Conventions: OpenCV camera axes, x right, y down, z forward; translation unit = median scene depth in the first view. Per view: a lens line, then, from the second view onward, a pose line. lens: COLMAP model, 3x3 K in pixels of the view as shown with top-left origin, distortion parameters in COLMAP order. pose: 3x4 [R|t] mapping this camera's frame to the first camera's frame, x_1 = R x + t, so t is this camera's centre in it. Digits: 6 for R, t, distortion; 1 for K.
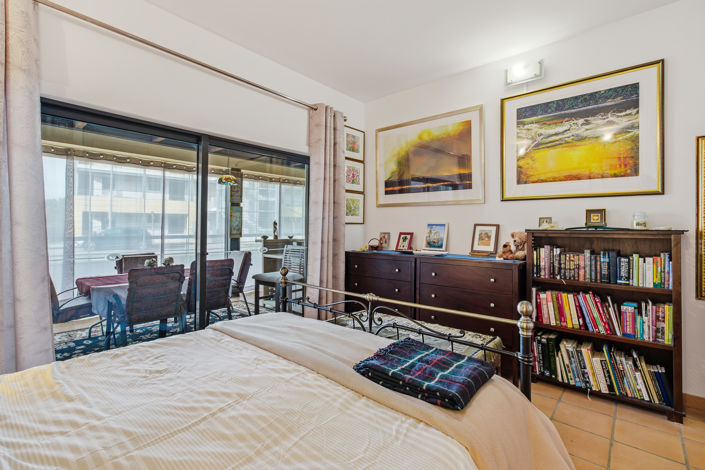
lens RADIAL K [[333.9, 0, 354.4], [0, 333.9, 228.6], [0, 0, 1]] dist [-0.001472, 0.005263]
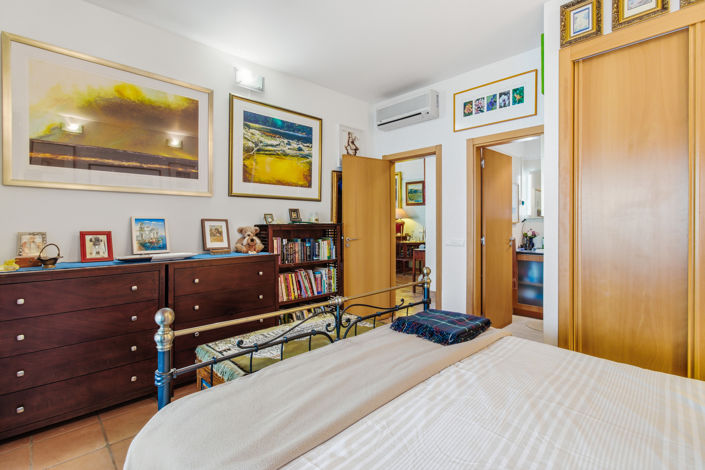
lens RADIAL K [[333.9, 0, 348.6], [0, 333.9, 225.2], [0, 0, 1]] dist [-0.001472, 0.005263]
pose [[0.084782, -0.012560, 0.996320, -0.565015], [0.007759, 0.999899, 0.011945, -0.004962], [-0.996369, 0.006718, 0.084871, 0.601343]]
